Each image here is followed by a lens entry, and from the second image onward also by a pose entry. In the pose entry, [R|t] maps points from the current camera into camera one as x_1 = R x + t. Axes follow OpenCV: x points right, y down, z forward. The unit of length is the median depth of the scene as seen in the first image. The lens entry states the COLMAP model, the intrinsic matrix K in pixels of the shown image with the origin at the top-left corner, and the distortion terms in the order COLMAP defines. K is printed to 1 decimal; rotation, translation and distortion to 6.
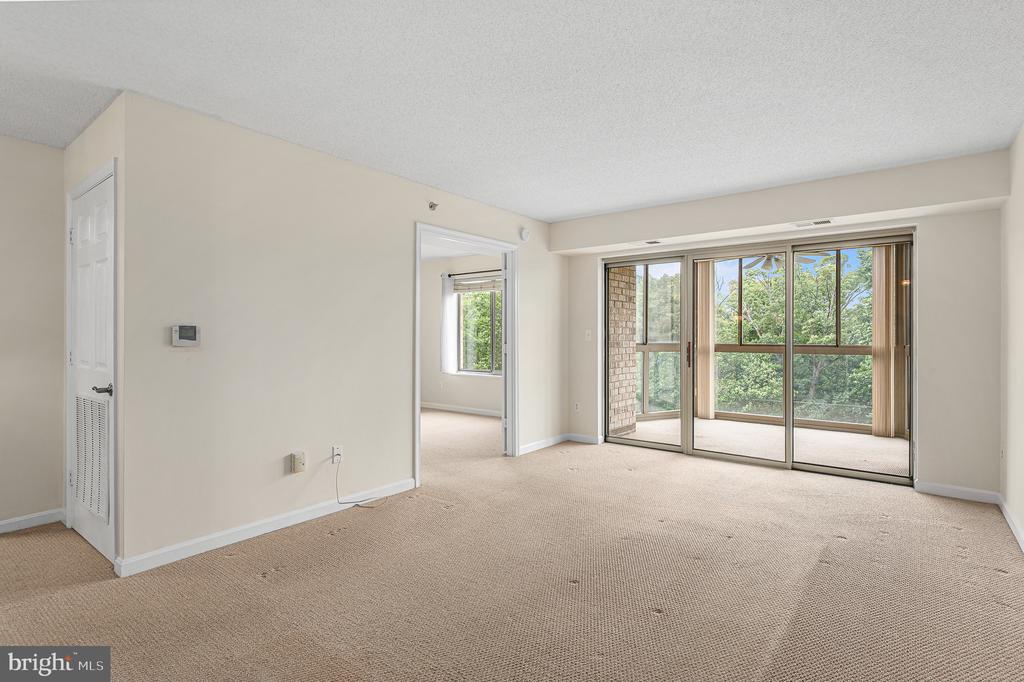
lens RADIAL K [[512.5, 0, 519.8], [0, 512.5, 335.1], [0, 0, 1]] dist [0.000136, -0.000859]
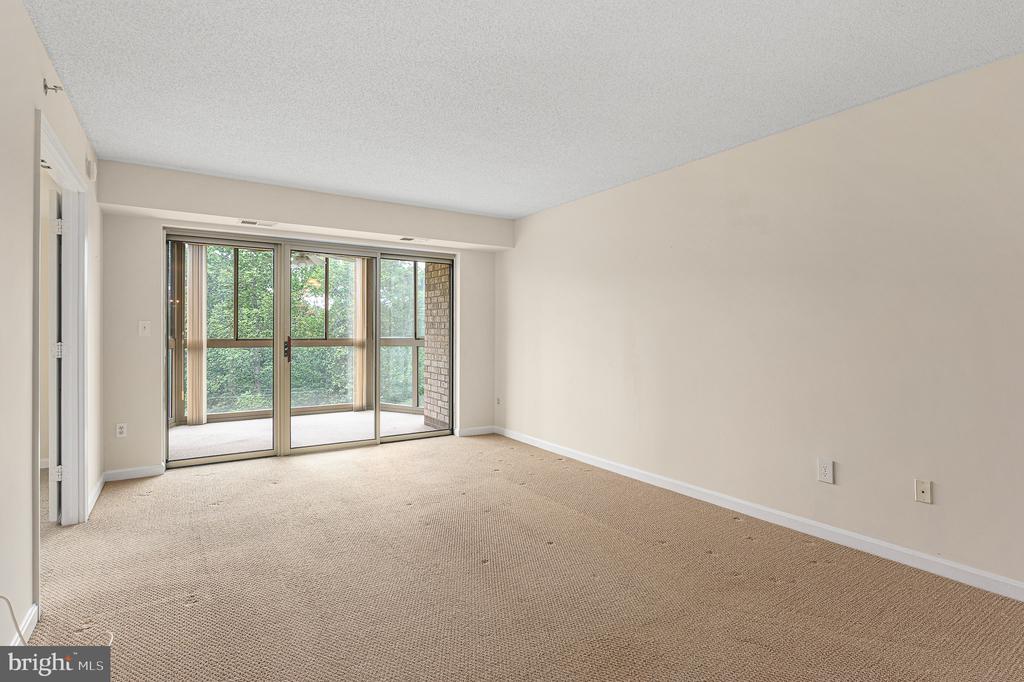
lens RADIAL K [[512.5, 0, 519.8], [0, 512.5, 335.1], [0, 0, 1]] dist [0.000136, -0.000859]
pose [[0.311245, -0.007371, 0.950301, -0.427785], [-0.004237, 0.999949, 0.009144, 0.000552], [-0.950320, -0.006872, 0.311198, 0.293949]]
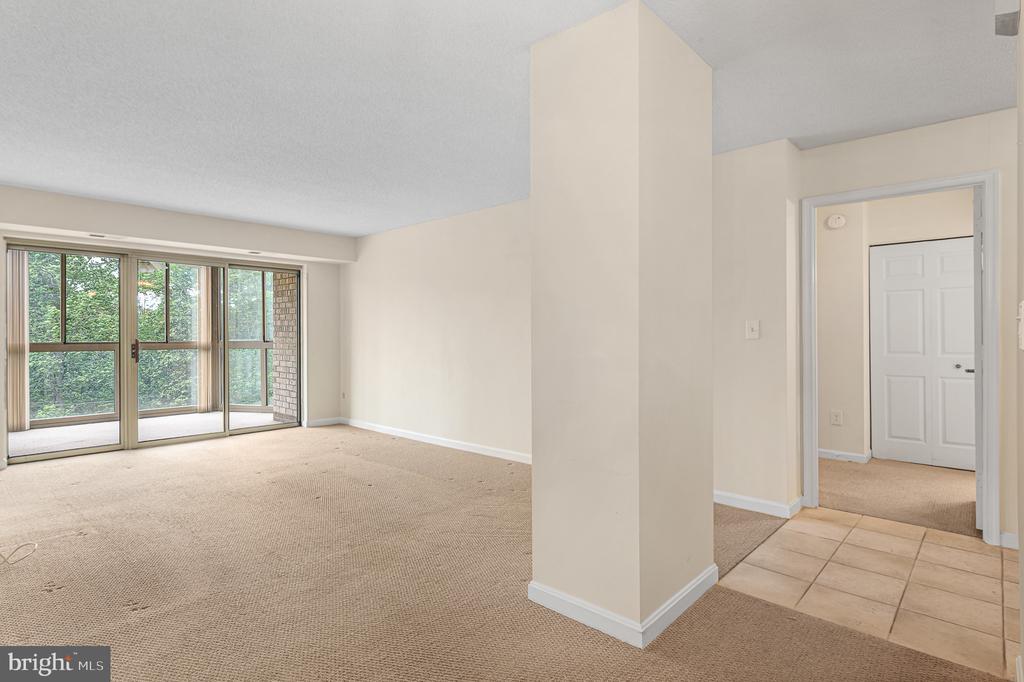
lens RADIAL K [[533.4, 0, 529.6], [0, 533.4, 337.2], [0, 0, 1]] dist [0.000721, -0.000414]
pose [[0.056209, -0.007101, 0.998394, -0.683940], [-0.000646, 0.999974, 0.007149, 0.001042], [-0.998419, -0.001047, 0.056203, 0.146038]]
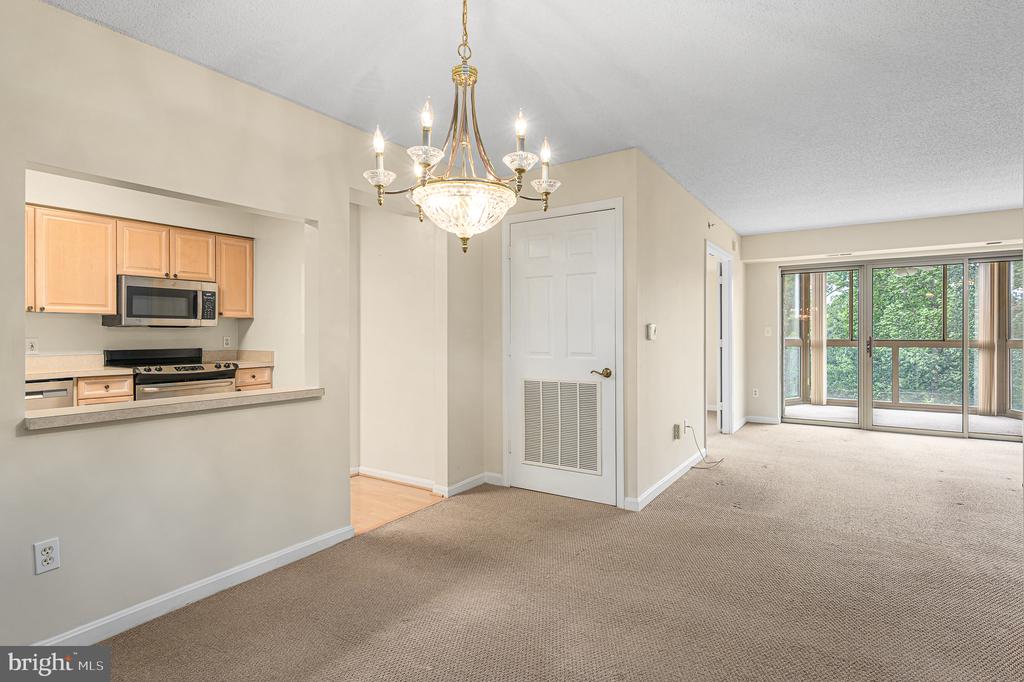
lens RADIAL K [[521.3, 0, 497.2], [0, 521.3, 339.1], [0, 0, 1]] dist [-0.006841, -0.001173]
pose [[0.998294, -0.005541, 0.058127, -0.606831], [0.005093, 0.999956, 0.007862, 0.004905], [-0.058168, -0.007553, 0.998278, -0.167630]]
